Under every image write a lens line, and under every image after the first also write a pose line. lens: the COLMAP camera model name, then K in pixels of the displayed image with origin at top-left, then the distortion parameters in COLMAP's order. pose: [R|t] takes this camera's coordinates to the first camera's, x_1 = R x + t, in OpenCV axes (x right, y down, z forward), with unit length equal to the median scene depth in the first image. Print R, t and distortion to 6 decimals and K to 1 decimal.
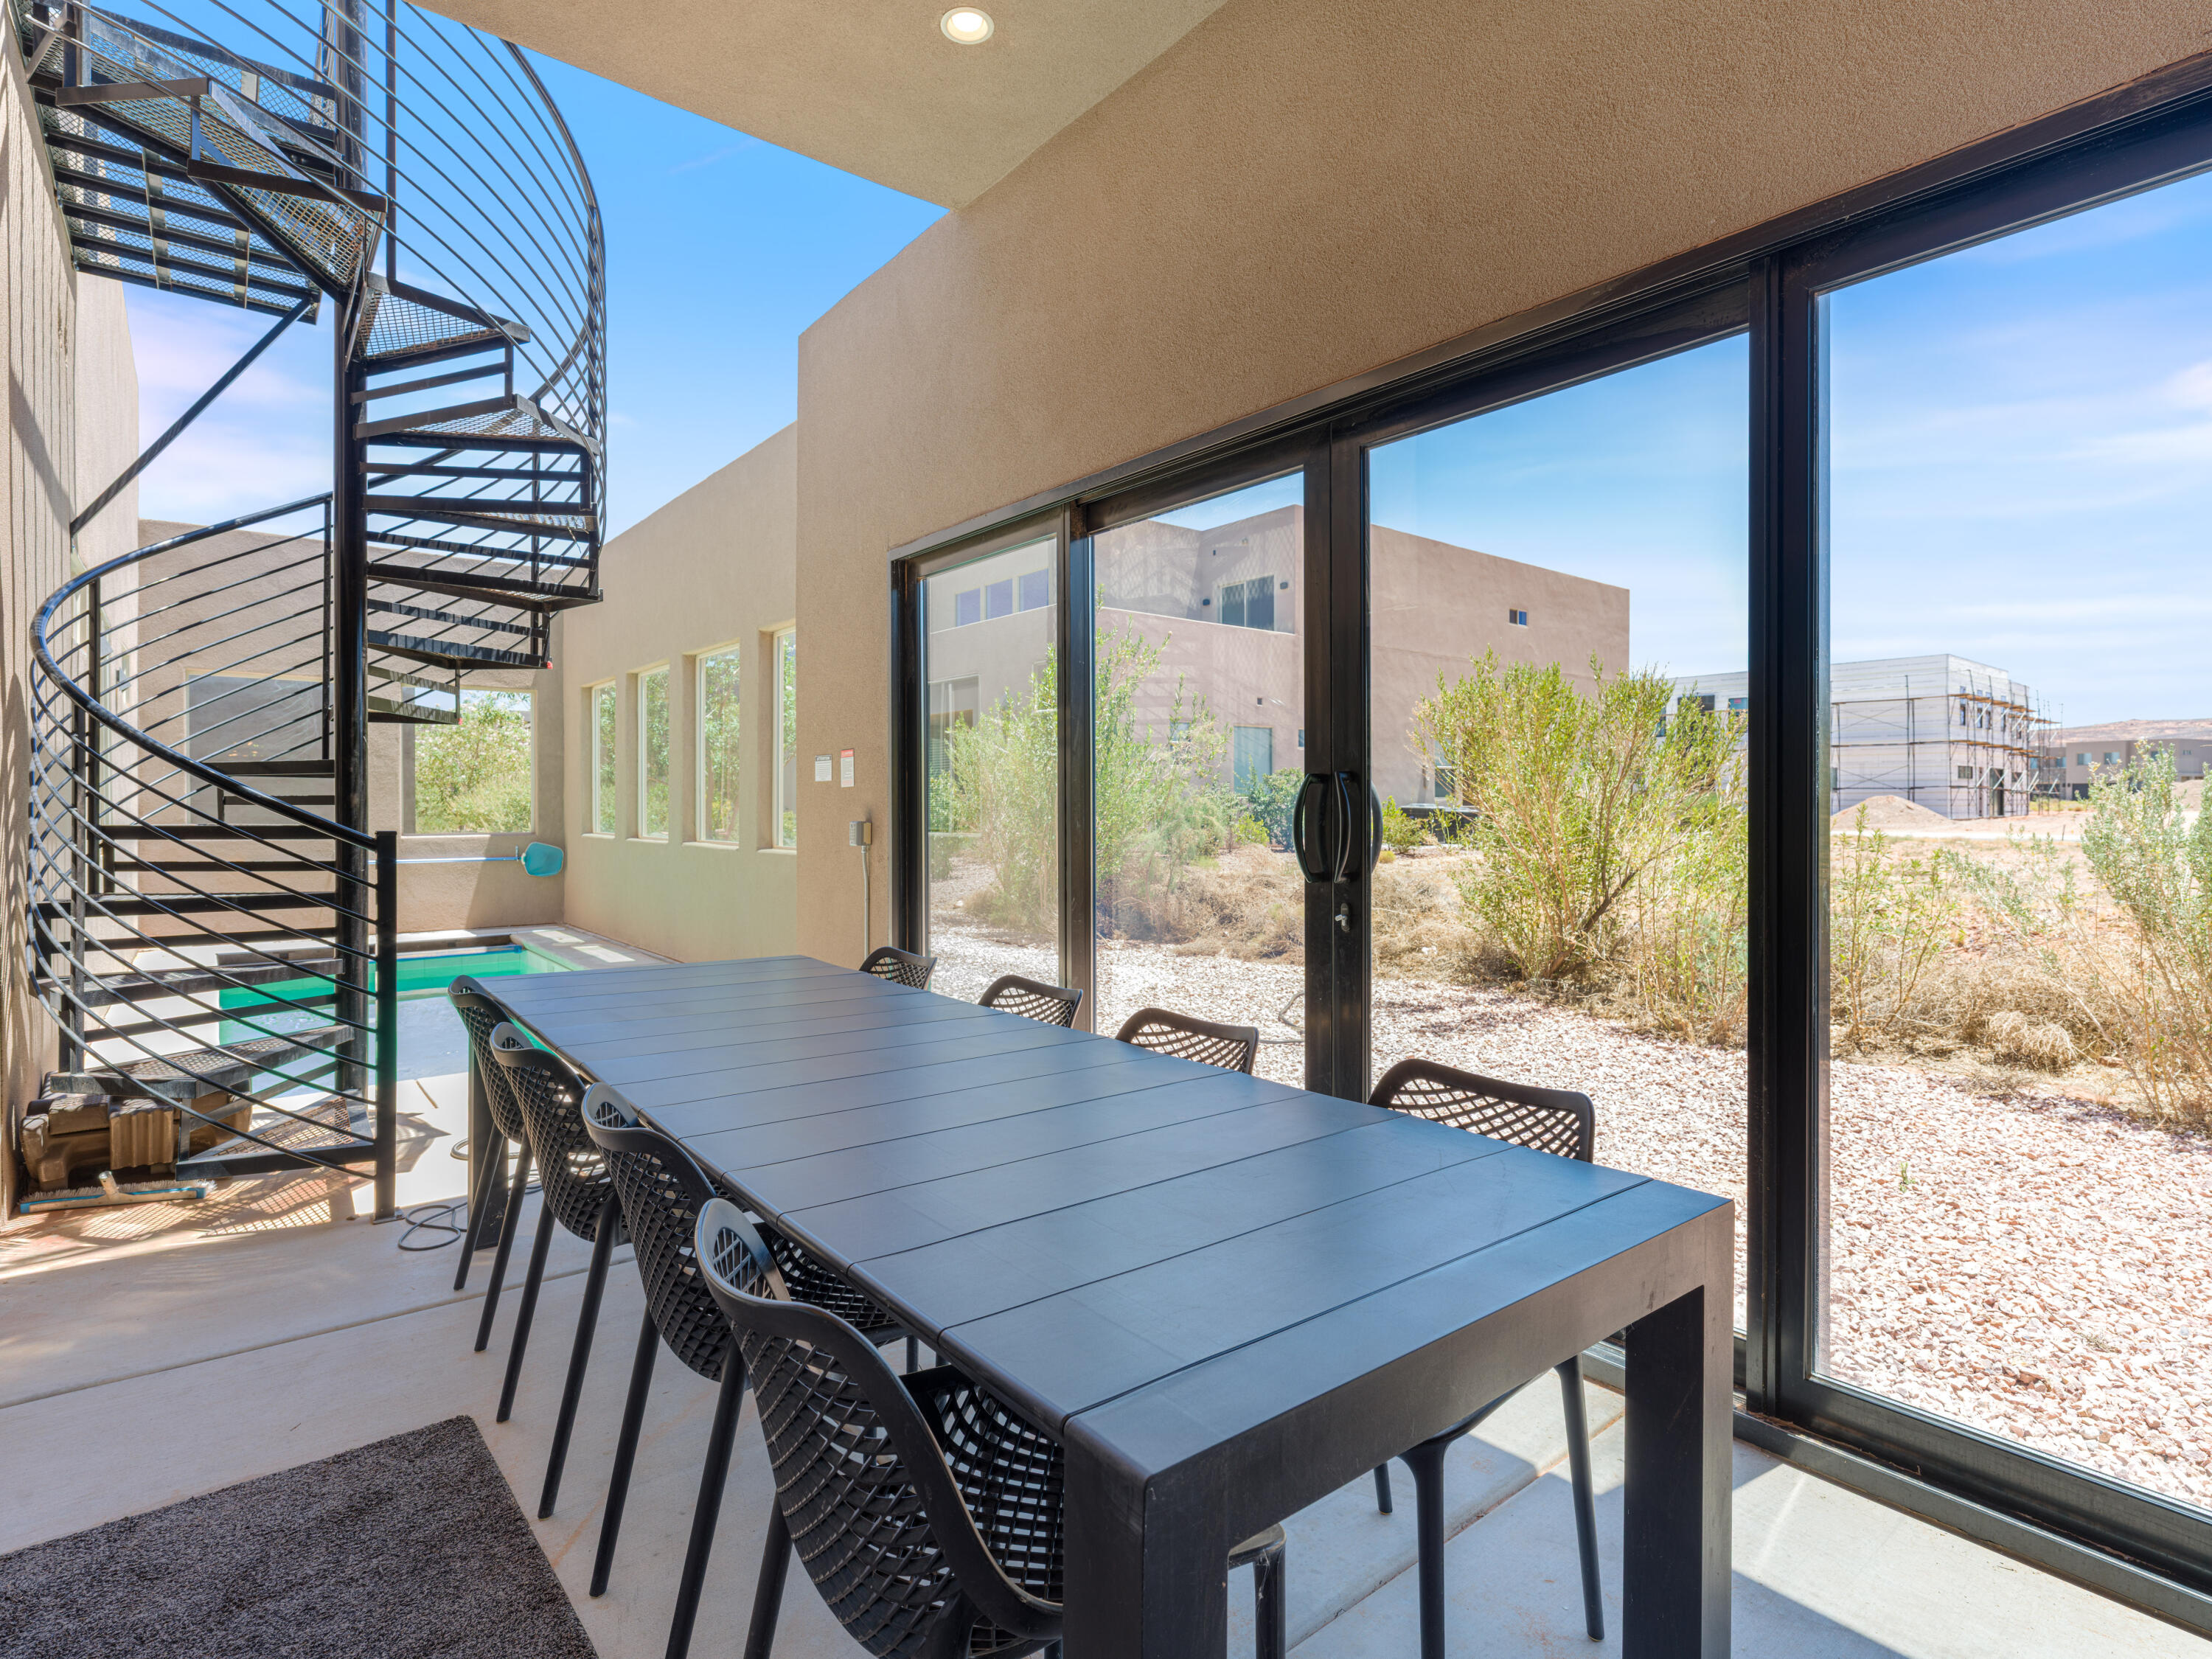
lens RADIAL K [[1088.2, 0, 1109.4], [0, 1088.2, 811.6], [0, 0, 1]] dist [0.001214, 0.000071]
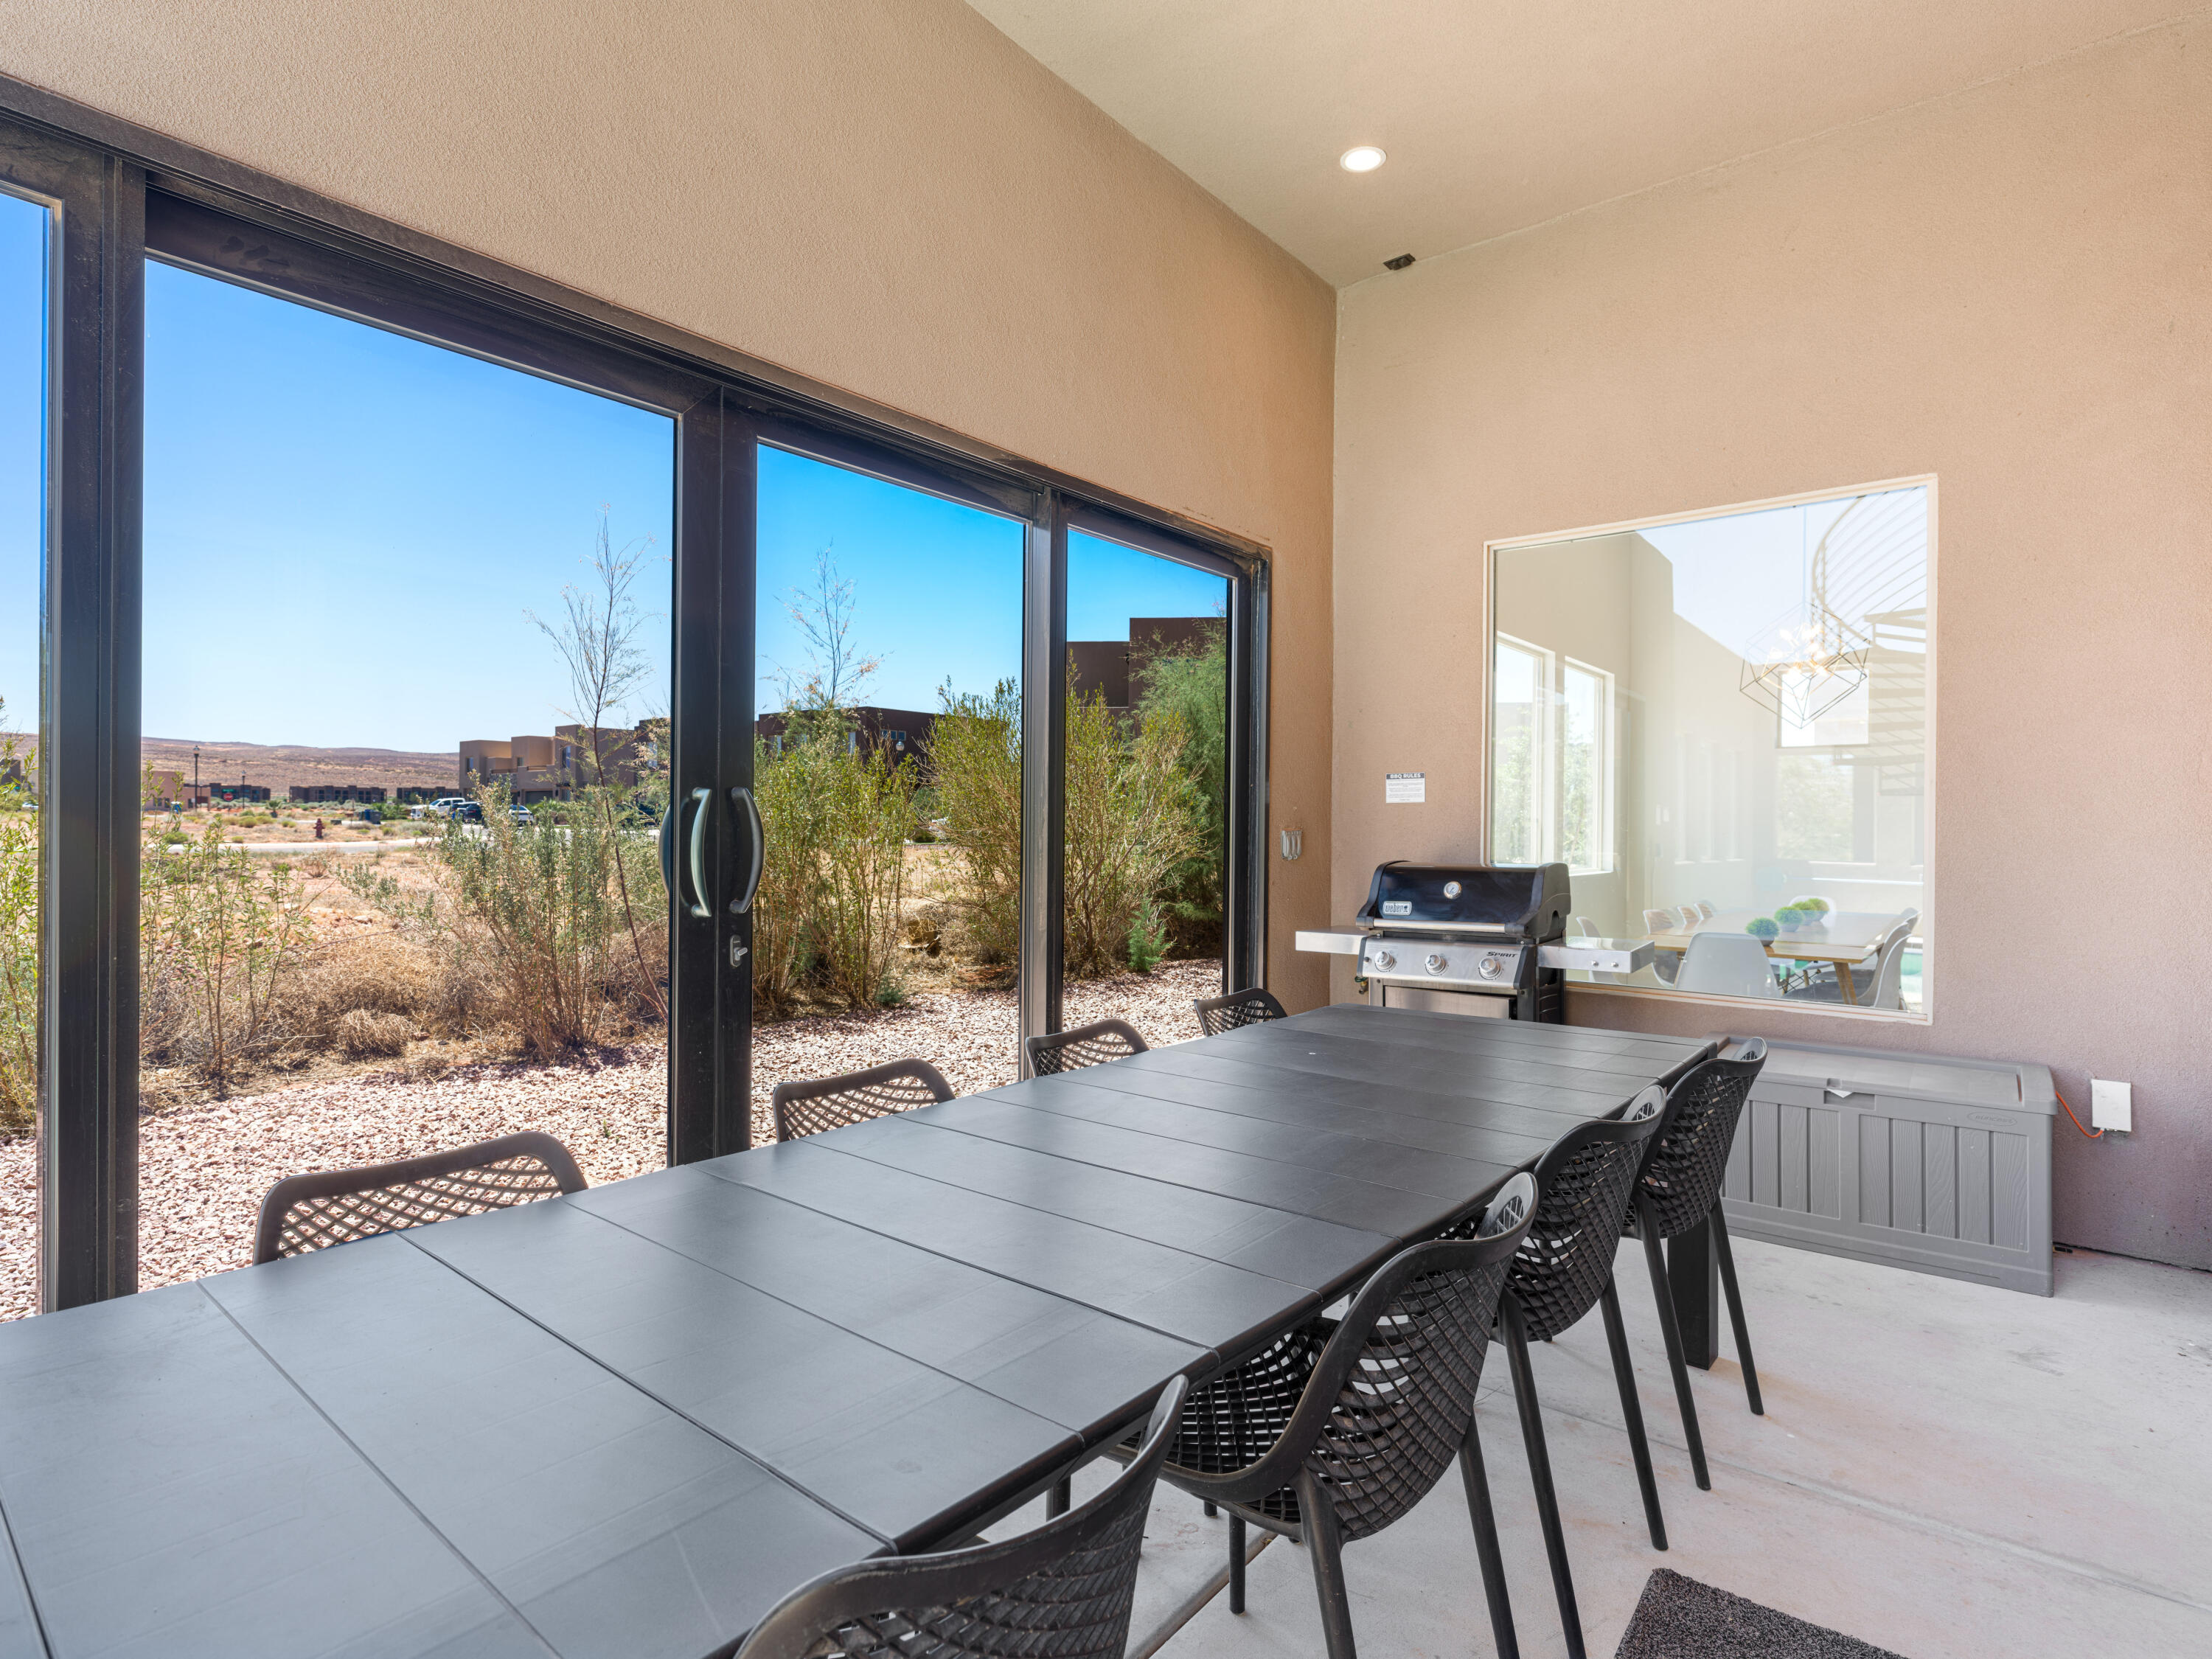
lens RADIAL K [[1117.0, 0, 1106.0], [0, 1117.0, 829.5], [0, 0, 1]] dist [-0.000527, 0.000098]
pose [[-0.192225, -0.004411, 0.981341, -0.390251], [-0.003372, 0.999987, 0.003834, -0.003296], [-0.981345, -0.002573, -0.192237, 0.460368]]
